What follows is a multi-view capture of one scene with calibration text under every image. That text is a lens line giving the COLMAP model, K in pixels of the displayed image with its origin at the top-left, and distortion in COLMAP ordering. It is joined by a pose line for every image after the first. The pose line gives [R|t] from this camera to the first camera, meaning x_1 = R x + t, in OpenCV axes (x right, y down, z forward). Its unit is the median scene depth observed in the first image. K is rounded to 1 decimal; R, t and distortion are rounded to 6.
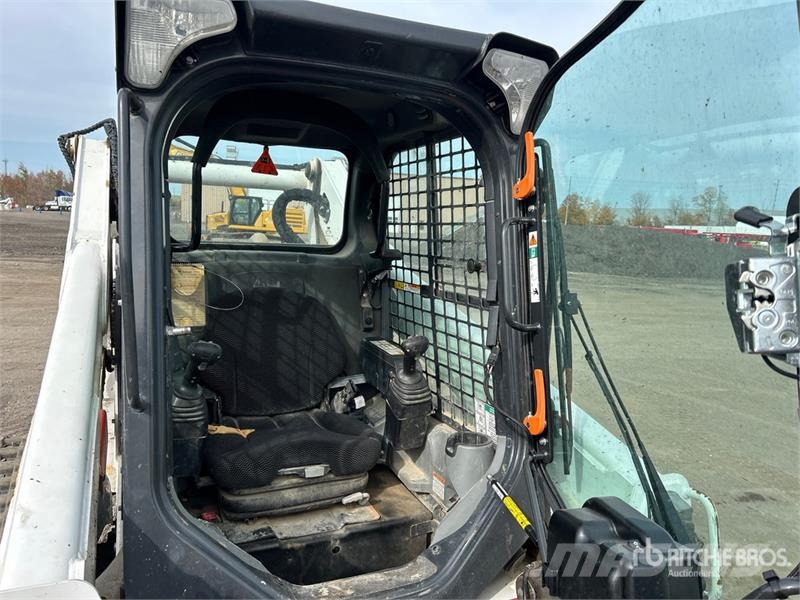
lens RADIAL K [[598.1, 0, 400.0], [0, 598.1, 300.0], [0, 0, 1]] dist [0.060619, -0.078054]
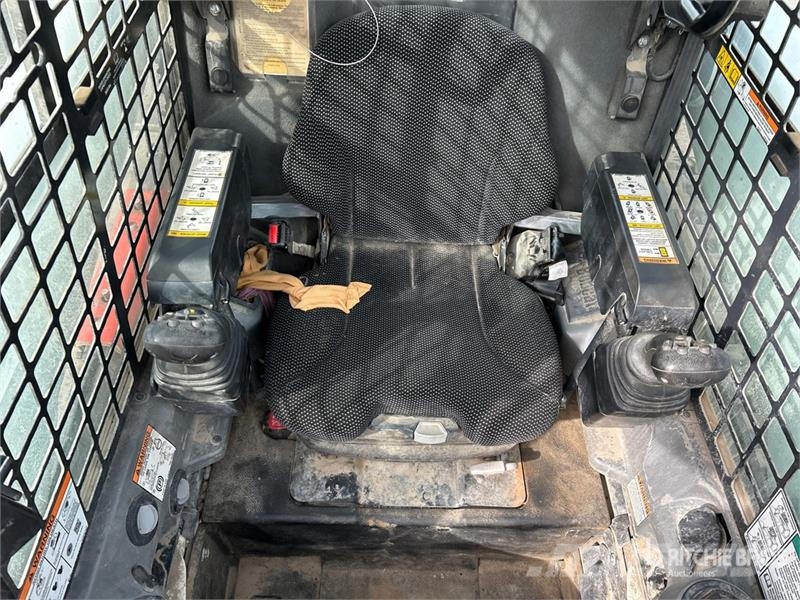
lens RADIAL K [[598.1, 0, 400.0], [0, 598.1, 300.0], [0, 0, 1]] dist [0.060619, -0.078054]
pose [[0.912541, 0.324130, -0.249417, -0.053681], [-0.081223, 0.741323, 0.666216, -0.171459], [0.400839, -0.587691, 0.702814, 0.537132]]
